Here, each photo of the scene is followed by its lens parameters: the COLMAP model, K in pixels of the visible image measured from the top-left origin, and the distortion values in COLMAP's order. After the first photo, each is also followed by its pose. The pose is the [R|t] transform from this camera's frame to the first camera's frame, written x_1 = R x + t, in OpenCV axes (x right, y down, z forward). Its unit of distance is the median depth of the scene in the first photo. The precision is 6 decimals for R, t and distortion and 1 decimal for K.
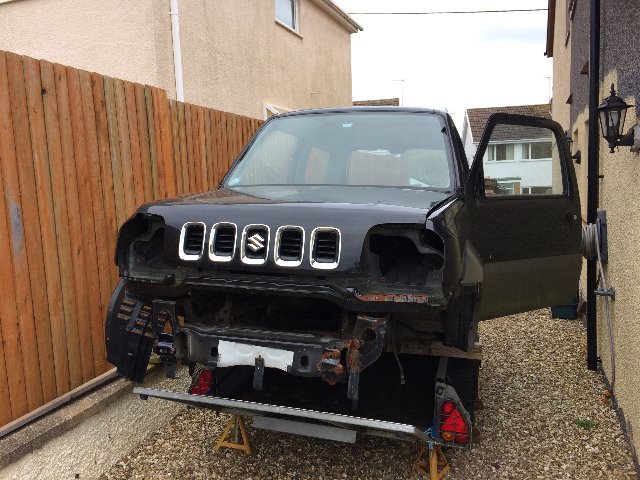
lens RADIAL K [[549.9, 0, 320.0], [0, 549.9, 240.0], [0, 0, 1]] dist [0.082886, -0.125175]
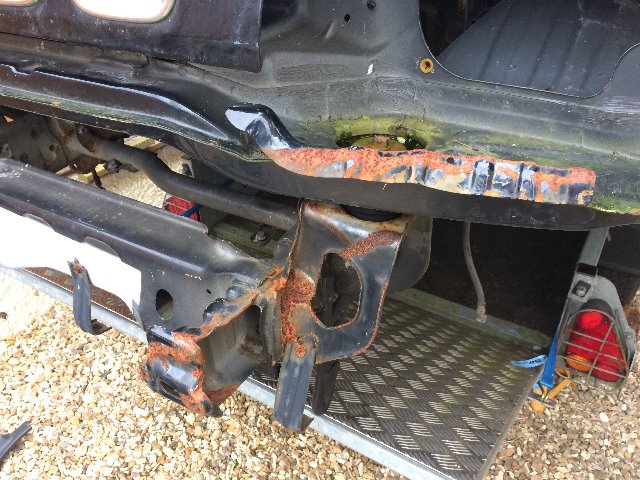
lens RADIAL K [[549.9, 0, 320.0], [0, 549.9, 240.0], [0, 0, 1]] dist [0.082886, -0.125175]
pose [[0.967874, 0.120339, -0.220770, 0.131923], [-0.013976, 0.902422, 0.430626, 0.033857], [0.251049, -0.413706, 0.875112, 0.718034]]
